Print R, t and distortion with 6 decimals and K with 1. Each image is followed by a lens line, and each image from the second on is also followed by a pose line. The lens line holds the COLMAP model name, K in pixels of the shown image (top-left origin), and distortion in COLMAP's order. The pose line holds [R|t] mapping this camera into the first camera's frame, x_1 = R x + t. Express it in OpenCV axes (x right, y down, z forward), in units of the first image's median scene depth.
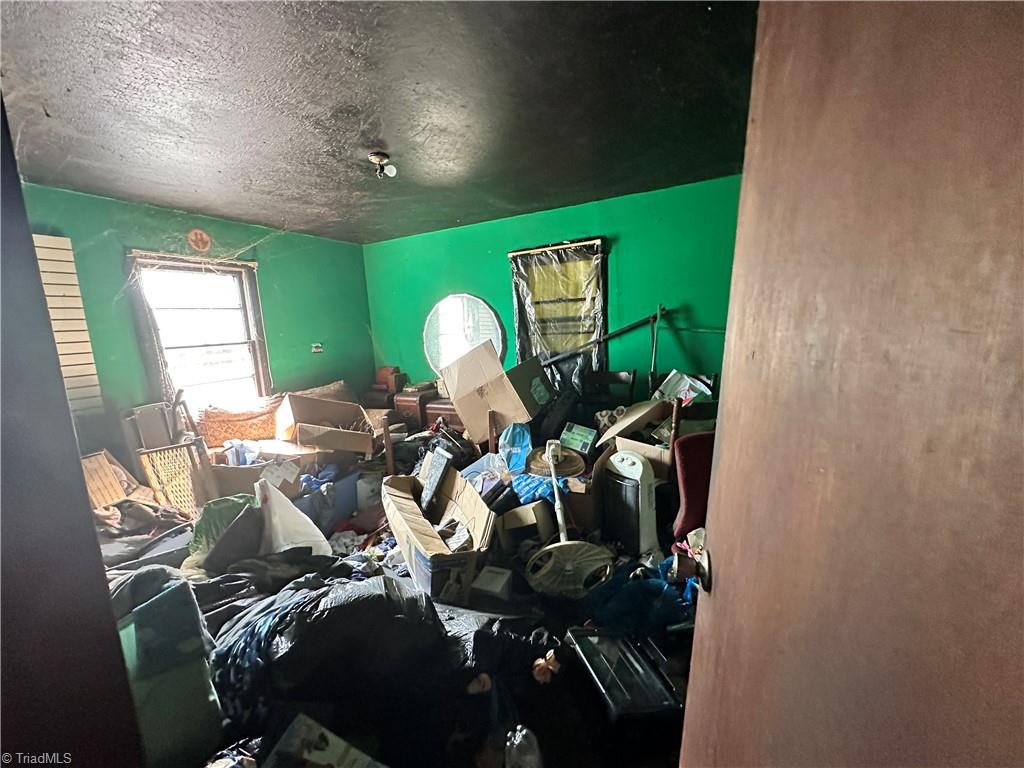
lens RADIAL K [[400.2, 0, 507.9], [0, 400.2, 379.8], [0, 0, 1]] dist [-0.002770, -0.000055]
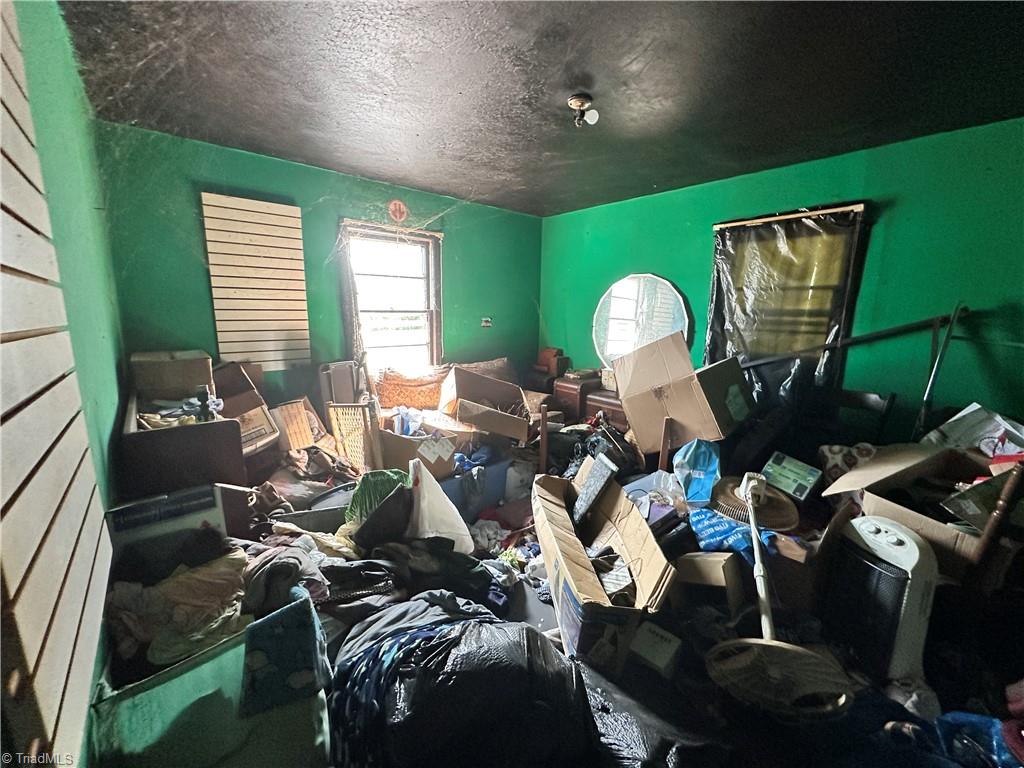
lens RADIAL K [[400.2, 0, 507.9], [0, 400.2, 379.8], [0, 0, 1]] dist [-0.002770, -0.000055]
pose [[0.920003, 0.139052, -0.366414, -0.068867], [-0.122608, 0.990130, 0.067903, -0.018797], [0.372239, -0.017546, 0.927971, 0.147665]]
